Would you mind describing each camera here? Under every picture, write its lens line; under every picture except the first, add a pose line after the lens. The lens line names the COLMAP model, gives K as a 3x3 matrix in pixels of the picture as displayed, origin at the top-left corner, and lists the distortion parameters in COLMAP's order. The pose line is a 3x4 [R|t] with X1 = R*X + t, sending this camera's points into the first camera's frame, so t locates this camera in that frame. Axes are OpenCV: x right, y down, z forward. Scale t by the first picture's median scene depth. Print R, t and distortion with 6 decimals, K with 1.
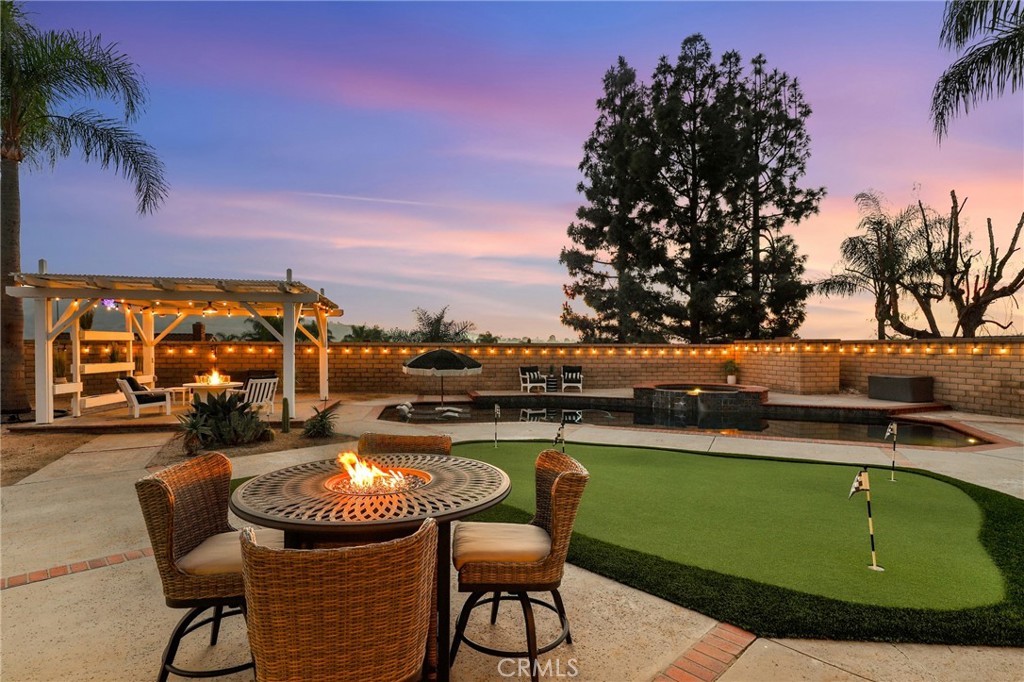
lens RADIAL K [[486.2, 0, 509.7], [0, 486.2, 346.0], [0, 0, 1]] dist [0.001742, -0.001662]
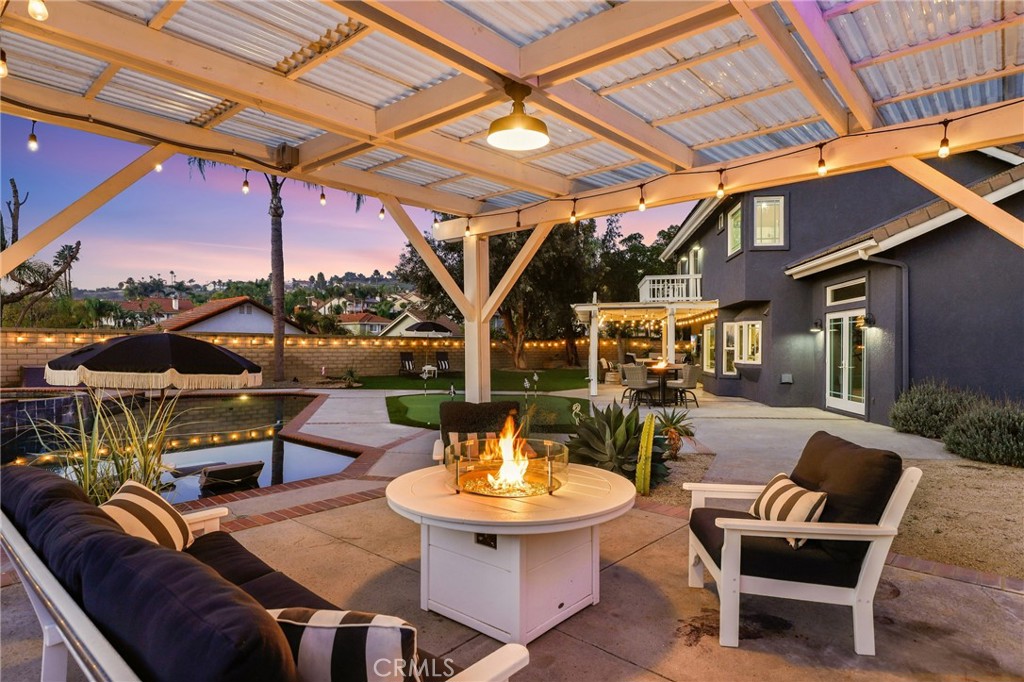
lens RADIAL K [[592.6, 0, 513.5], [0, 592.6, 341.8], [0, 0, 1]] dist [0.012105, -0.003096]
pose [[-0.581944, 0.001231, 0.813228, -0.737045], [-0.005366, 0.999971, -0.005354, 0.014916], [-0.813211, -0.007480, -0.581920, 0.982578]]
